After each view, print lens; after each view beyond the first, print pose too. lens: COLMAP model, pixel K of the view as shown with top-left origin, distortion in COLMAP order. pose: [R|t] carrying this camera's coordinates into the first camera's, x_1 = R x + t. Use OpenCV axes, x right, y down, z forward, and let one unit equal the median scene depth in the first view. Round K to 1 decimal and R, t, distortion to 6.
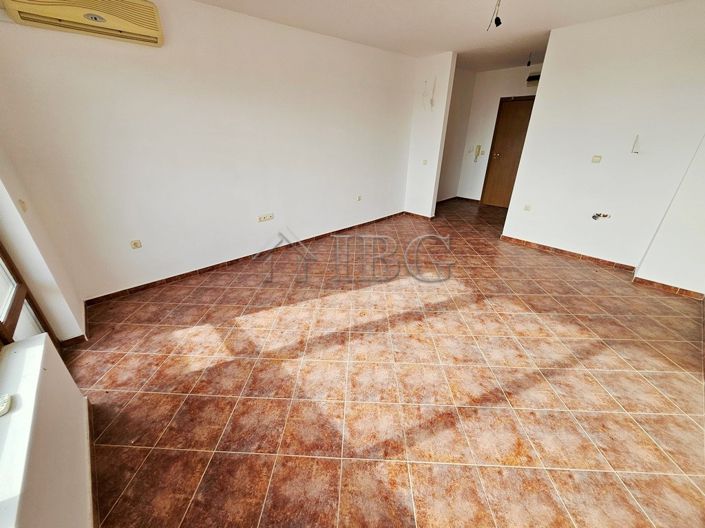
lens RADIAL K [[276.9, 0, 346.3], [0, 276.9, 262.6], [0, 0, 1]] dist [-0.000669, -0.003199]
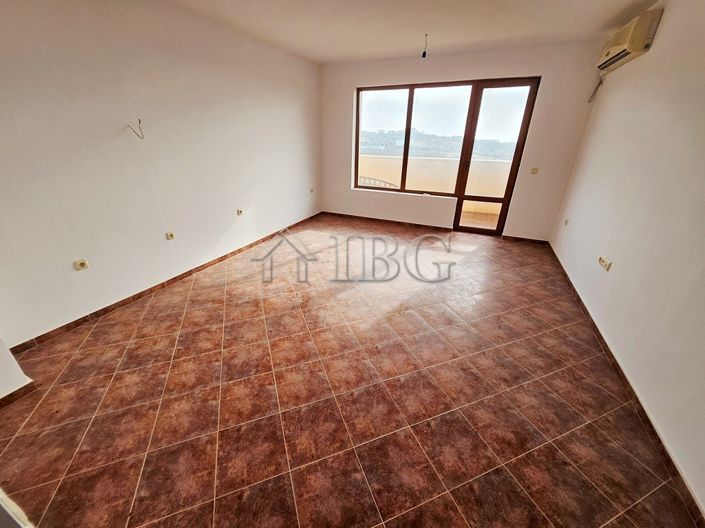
lens RADIAL K [[276.9, 0, 346.3], [0, 276.9, 262.6], [0, 0, 1]] dist [-0.000669, -0.003199]
pose [[-0.918420, 0.156313, -0.363416, 0.728685], [-0.178942, 0.655141, 0.734009, -0.748808], [0.352824, 0.739159, -0.573724, 1.603408]]
